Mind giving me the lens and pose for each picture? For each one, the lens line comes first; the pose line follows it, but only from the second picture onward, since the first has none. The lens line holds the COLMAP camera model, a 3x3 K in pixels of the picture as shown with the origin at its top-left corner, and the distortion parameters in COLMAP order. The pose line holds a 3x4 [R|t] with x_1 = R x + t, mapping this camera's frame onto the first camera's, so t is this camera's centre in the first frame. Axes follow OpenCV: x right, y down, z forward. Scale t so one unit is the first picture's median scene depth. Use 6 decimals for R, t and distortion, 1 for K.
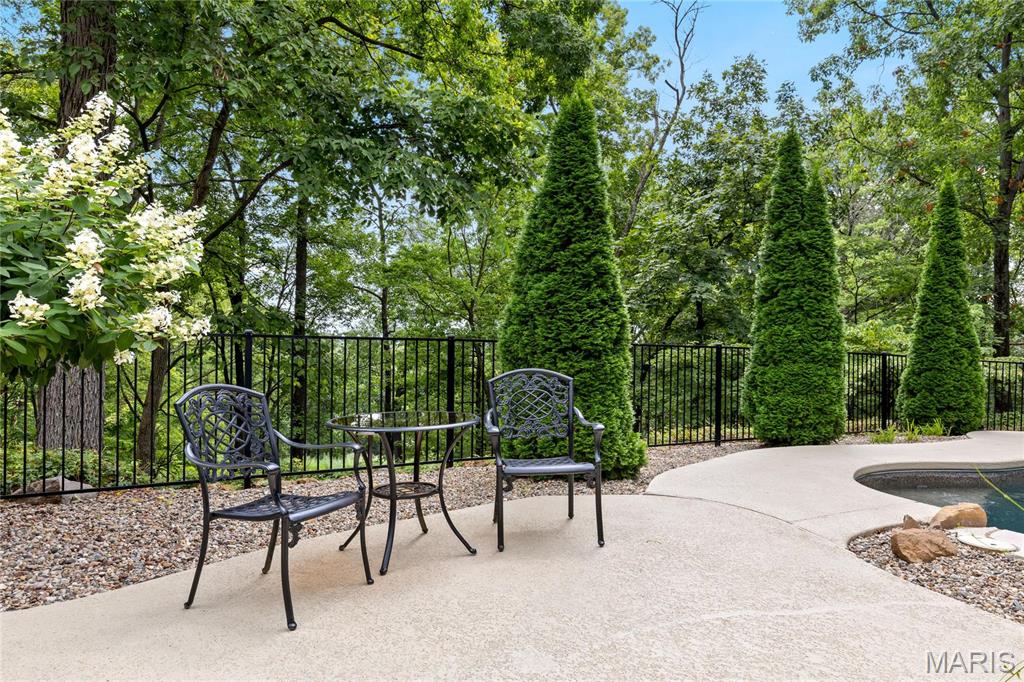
lens RADIAL K [[678.2, 0, 515.8], [0, 678.2, 346.9], [0, 0, 1]] dist [0.014694, 0.004224]
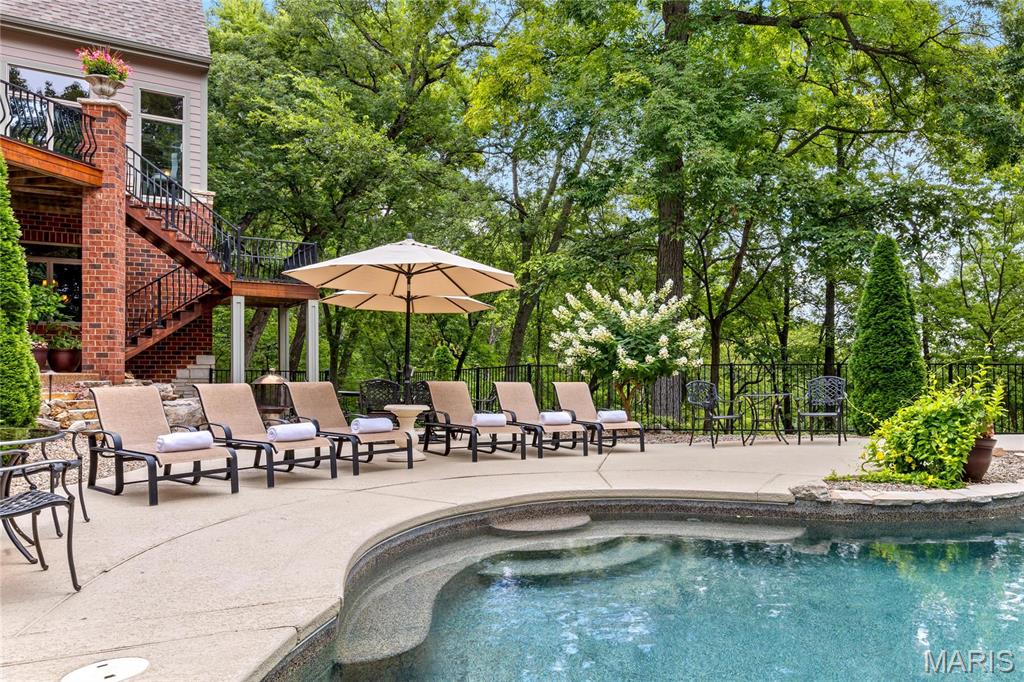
lens RADIAL K [[767.5, 0, 514.0], [0, 767.5, 349.3], [0, 0, 1]] dist [-0.000284, 0.001021]
pose [[0.711760, -0.033411, -0.701628, 1.134466], [0.016348, 0.999385, -0.031006, 0.002760], [0.702233, 0.010599, 0.711869, -1.672001]]
